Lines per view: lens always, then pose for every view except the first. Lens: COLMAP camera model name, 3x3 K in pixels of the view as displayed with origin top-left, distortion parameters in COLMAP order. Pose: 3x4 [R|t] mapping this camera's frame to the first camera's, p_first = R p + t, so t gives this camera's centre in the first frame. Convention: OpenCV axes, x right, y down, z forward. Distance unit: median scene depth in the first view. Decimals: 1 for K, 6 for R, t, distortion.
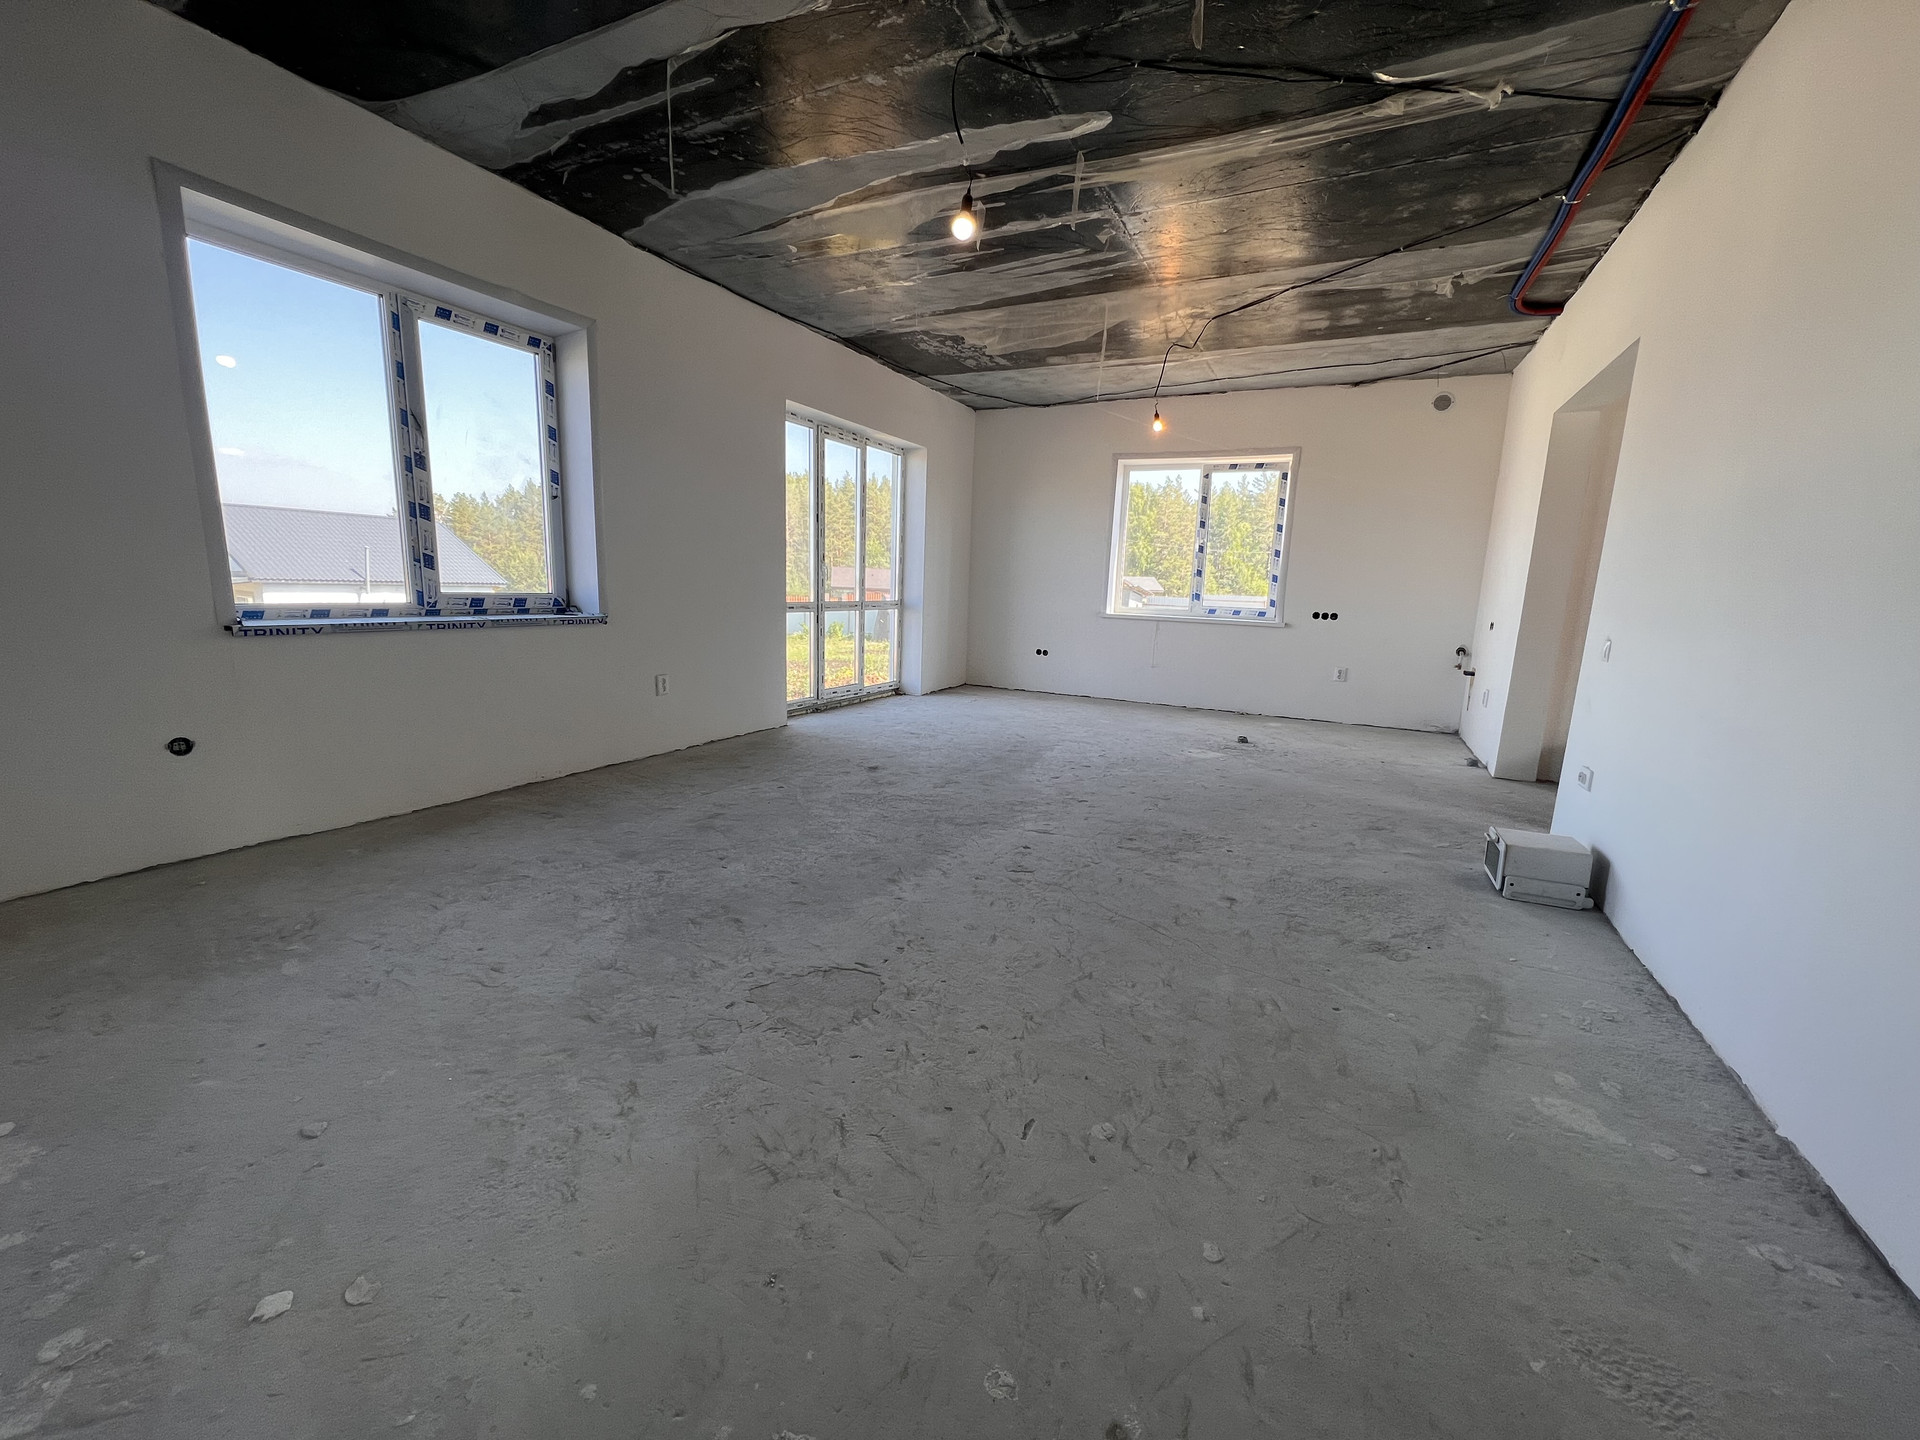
lens RADIAL K [[760.7, 0, 960.0], [0, 760.7, 720.0], [0, 0, 1]] dist [-0.000849, 0.000030]
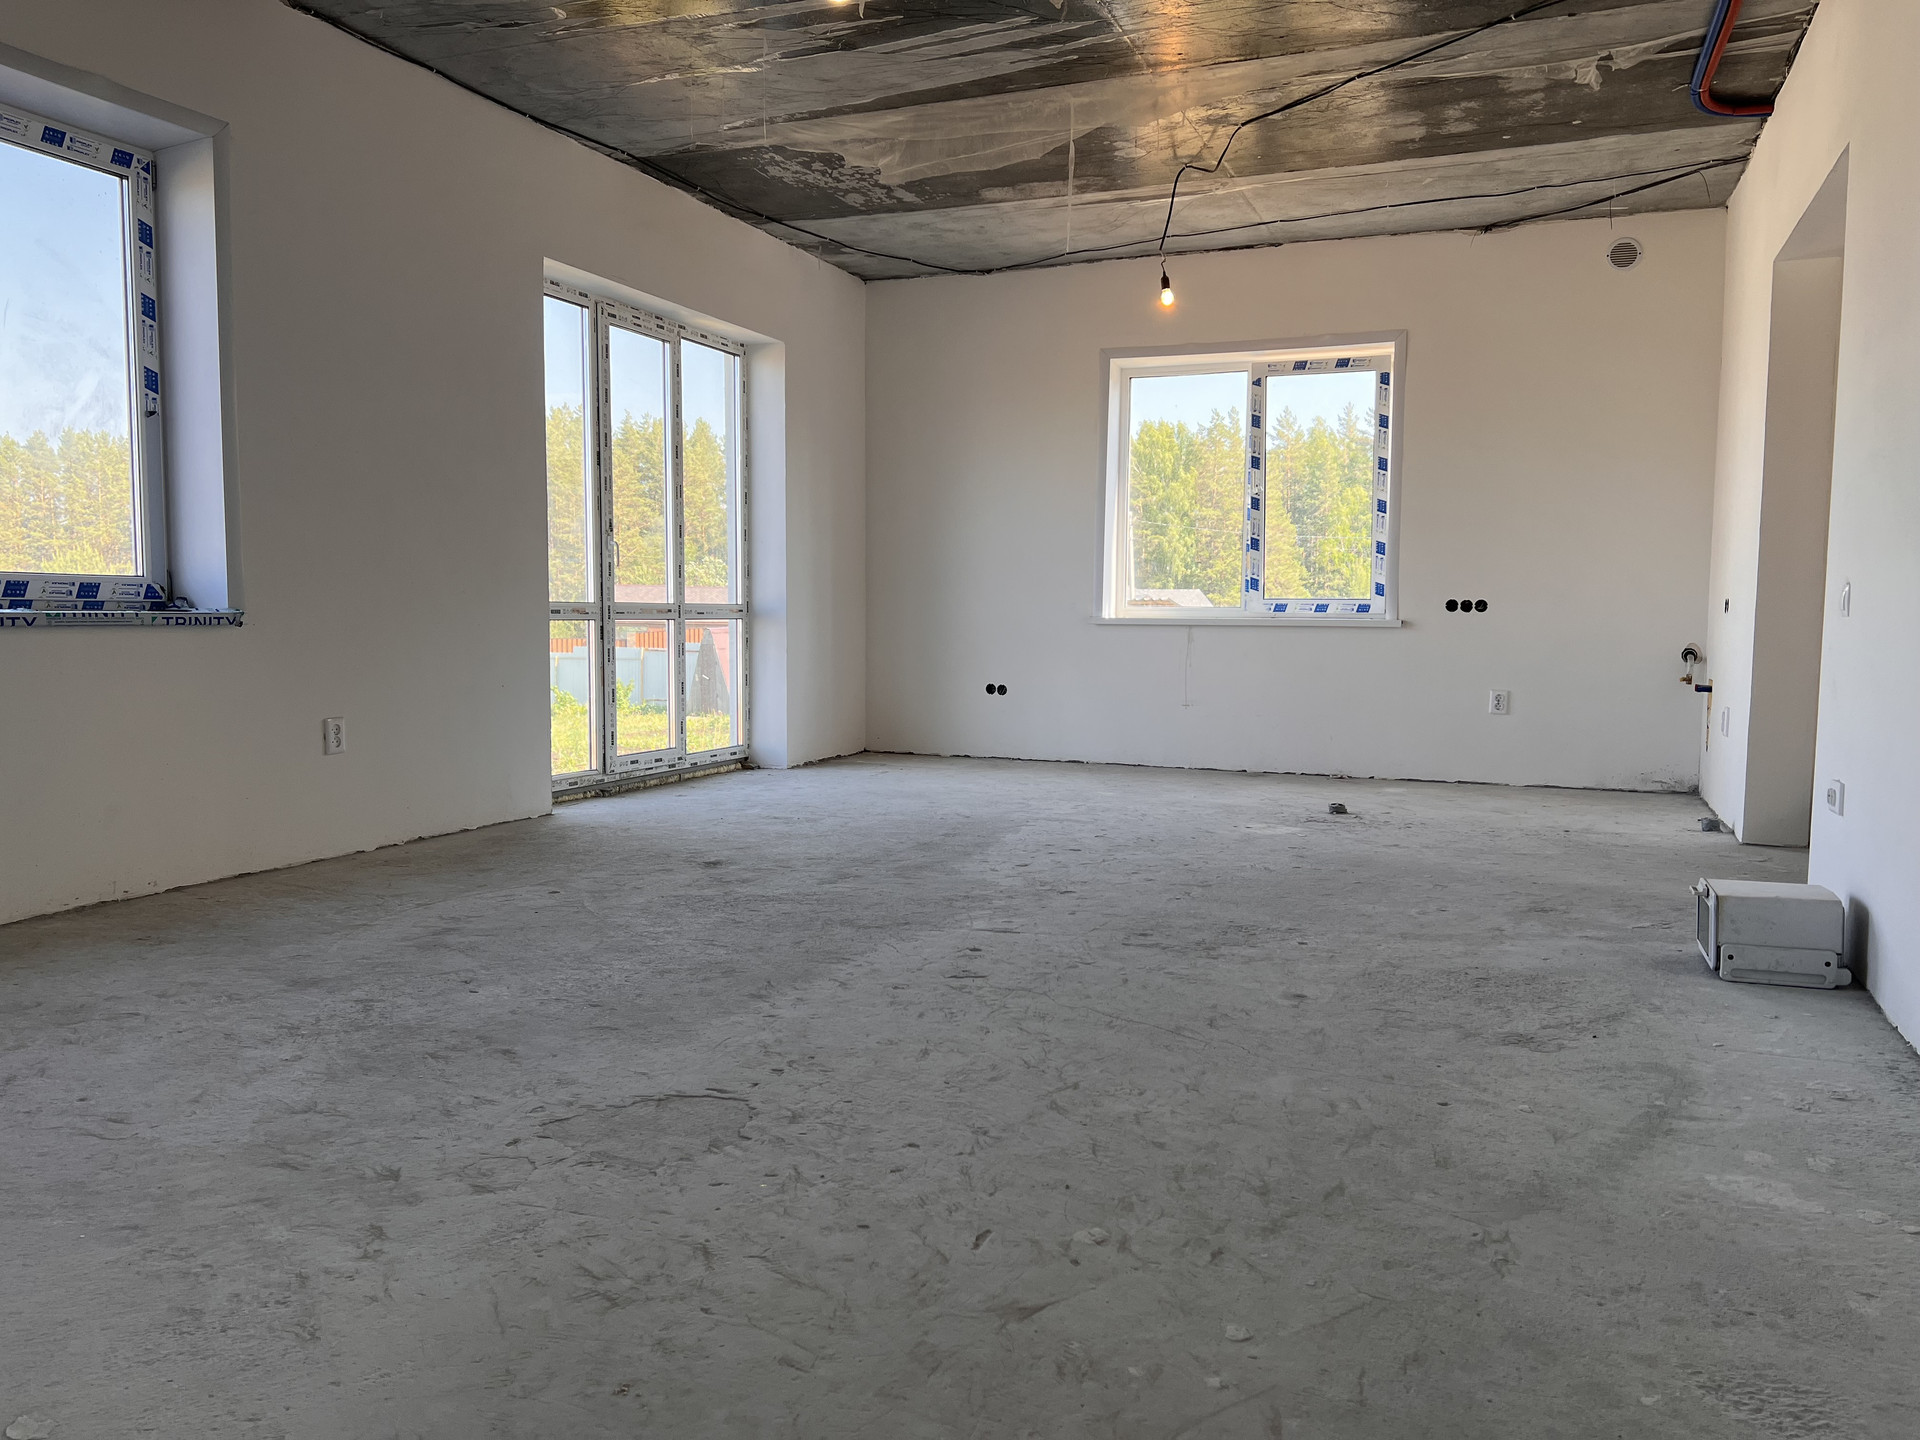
lens RADIAL K [[1415.3, 0, 960.0], [0, 1415.3, 720.0], [0, 0, 1]] dist [0.059340, -0.066714]
pose [[0.996515, -0.033703, 0.076308, -0.004319], [0.041030, 0.994479, -0.096579, 0.073326], [-0.072631, 0.099373, 0.992396, -0.116229]]
